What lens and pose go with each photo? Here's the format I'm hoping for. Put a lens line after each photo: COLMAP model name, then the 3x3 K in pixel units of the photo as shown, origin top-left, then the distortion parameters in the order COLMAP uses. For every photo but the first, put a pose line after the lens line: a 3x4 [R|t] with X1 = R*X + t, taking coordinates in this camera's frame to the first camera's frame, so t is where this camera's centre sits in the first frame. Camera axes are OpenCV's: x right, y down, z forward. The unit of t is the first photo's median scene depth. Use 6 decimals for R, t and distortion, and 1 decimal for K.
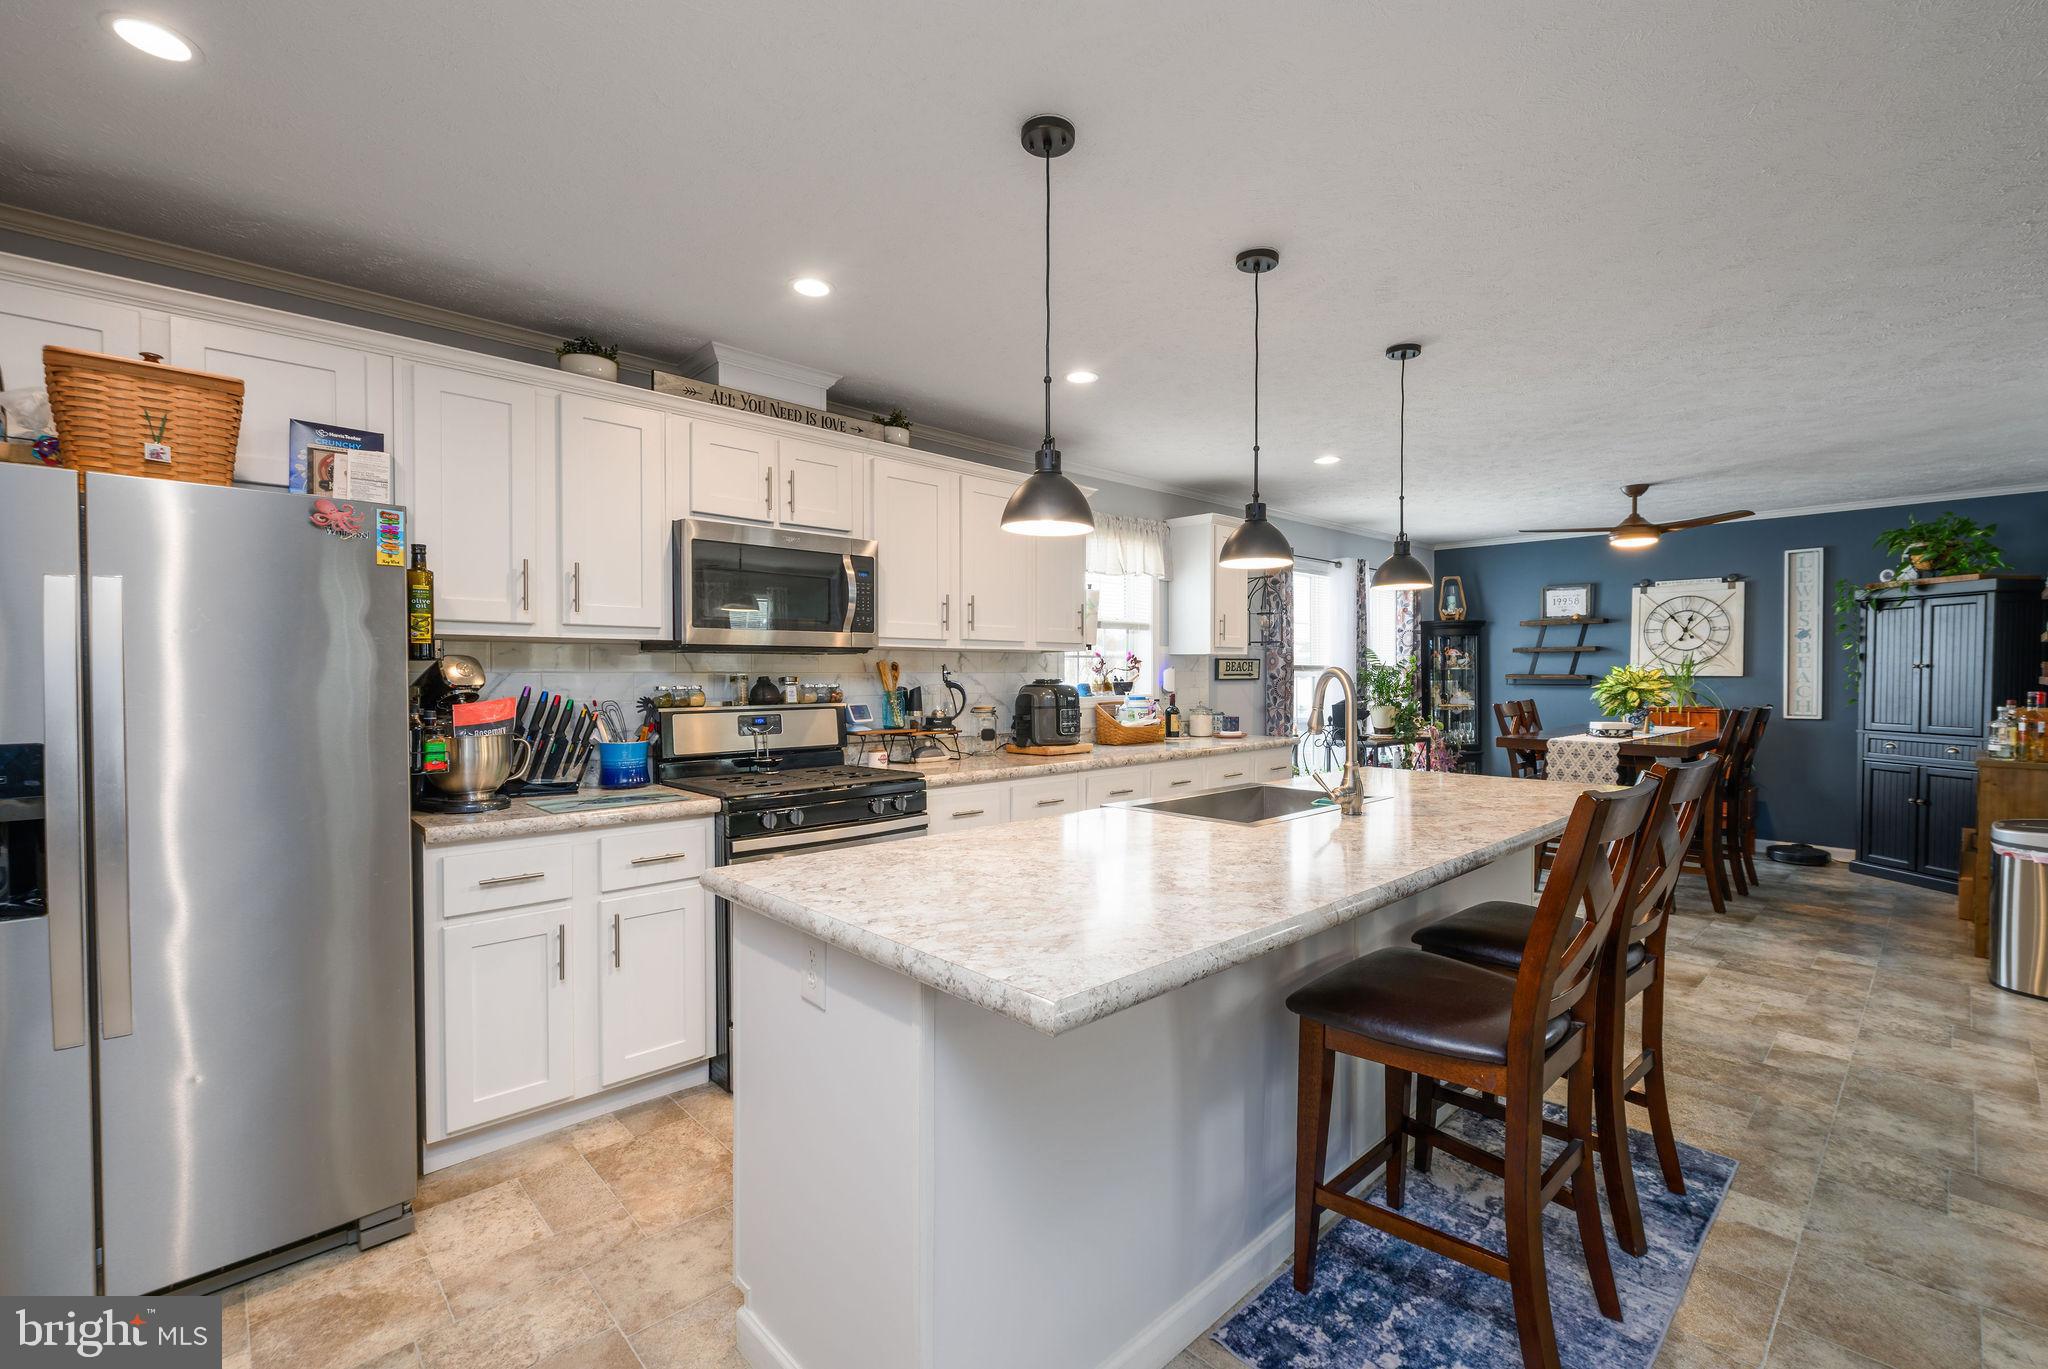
lens RADIAL K [[886.9, 0, 1013.2], [0, 886.9, 682.6], [0, 0, 1]] dist [-0.000863, 0.000027]
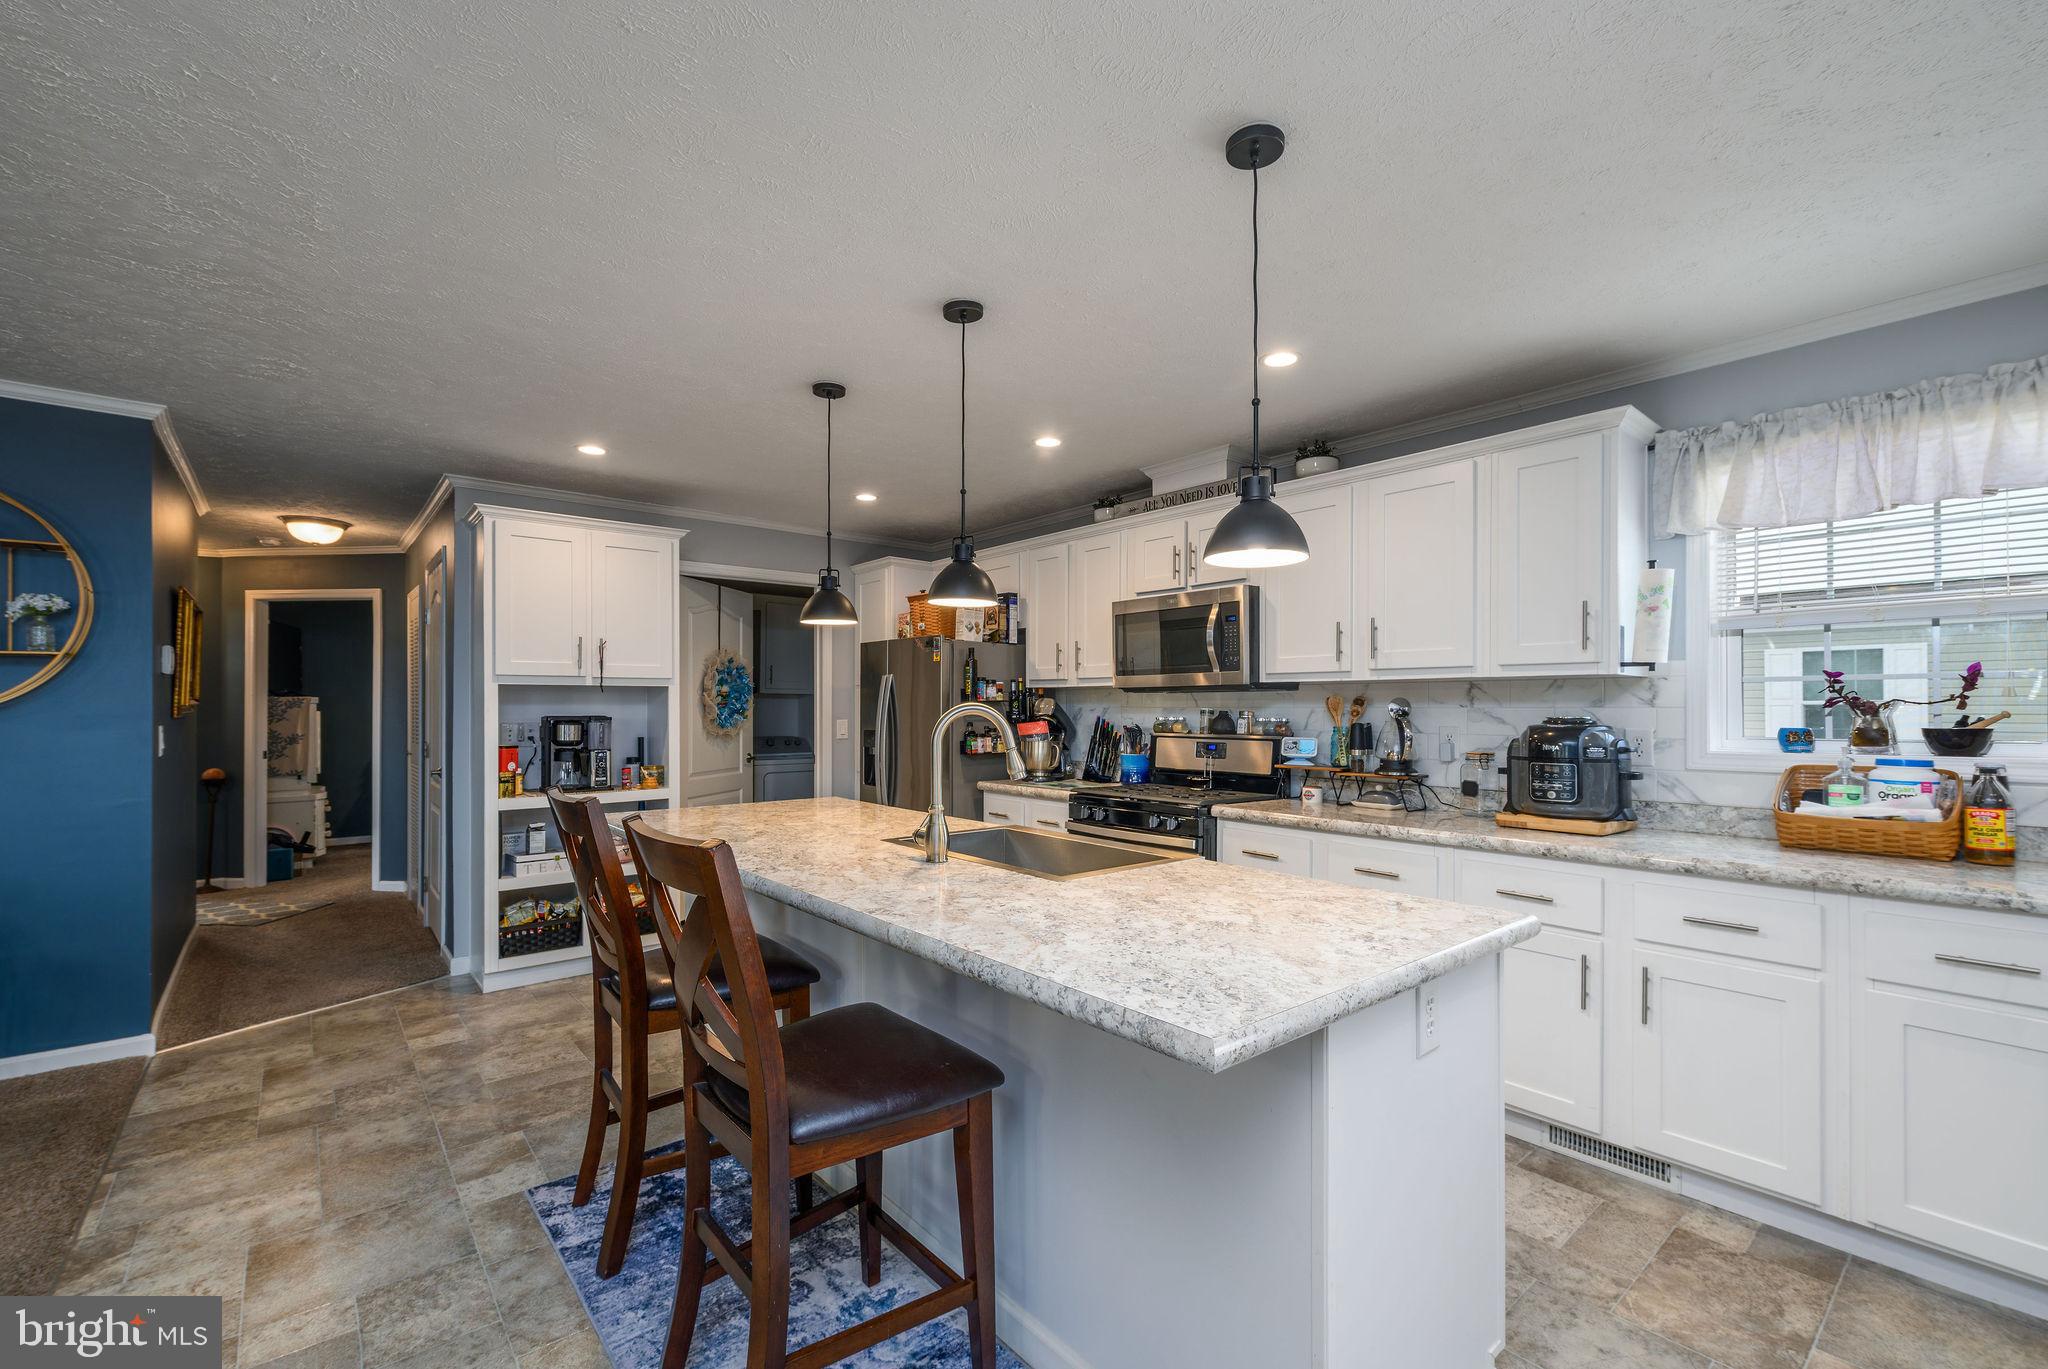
lens RADIAL K [[842.1, 0, 1056.4], [0, 842.1, 704.7], [0, 0, 1]] dist [-0.001488, -0.000188]
pose [[-0.015609, 0.001757, -0.999877, 0.939049], [-0.008312, 0.999964, 0.001887, -0.016710], [0.999844, 0.008341, -0.015594, 0.856300]]
